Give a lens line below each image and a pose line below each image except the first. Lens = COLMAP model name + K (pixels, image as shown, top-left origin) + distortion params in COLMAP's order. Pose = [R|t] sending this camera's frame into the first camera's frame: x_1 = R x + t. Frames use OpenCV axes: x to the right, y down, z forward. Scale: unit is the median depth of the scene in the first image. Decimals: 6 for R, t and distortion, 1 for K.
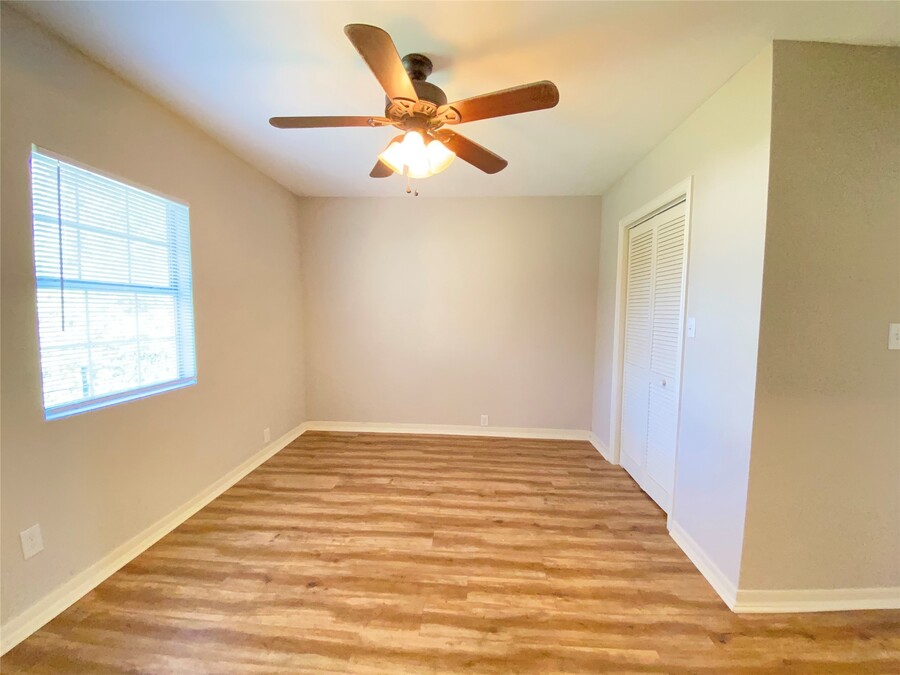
lens RADIAL K [[367.3, 0, 446.2], [0, 367.3, 336.6], [0, 0, 1]] dist [0.023695, -0.023855]
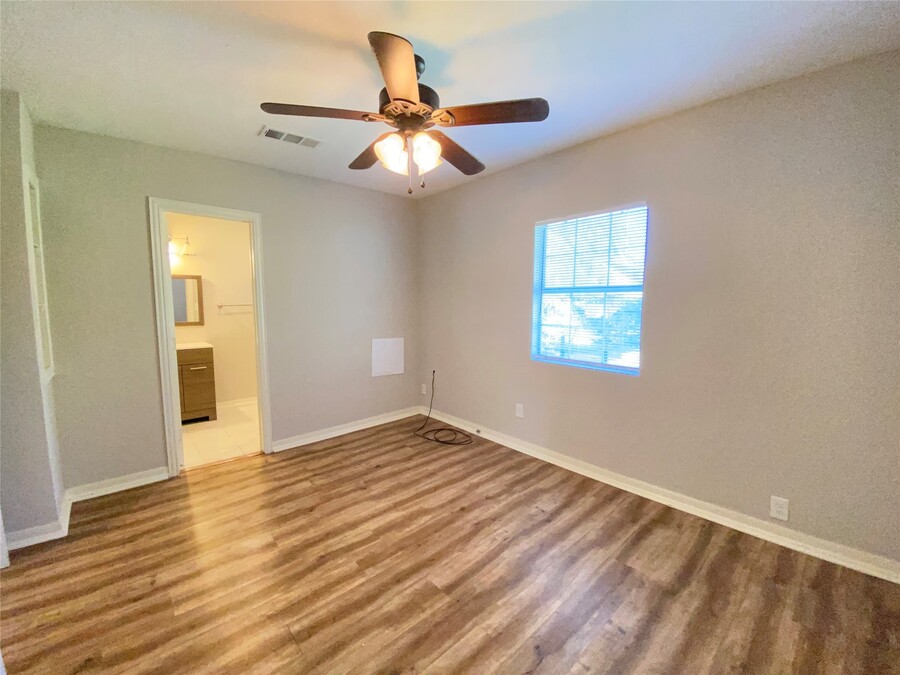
lens RADIAL K [[367.3, 0, 446.2], [0, 367.3, 336.6], [0, 0, 1]] dist [0.023695, -0.023855]
pose [[-0.698628, 0.057412, -0.713178, 0.542537], [-0.056541, 0.989228, 0.135022, -0.113526], [0.713248, 0.134654, -0.687856, 1.630562]]
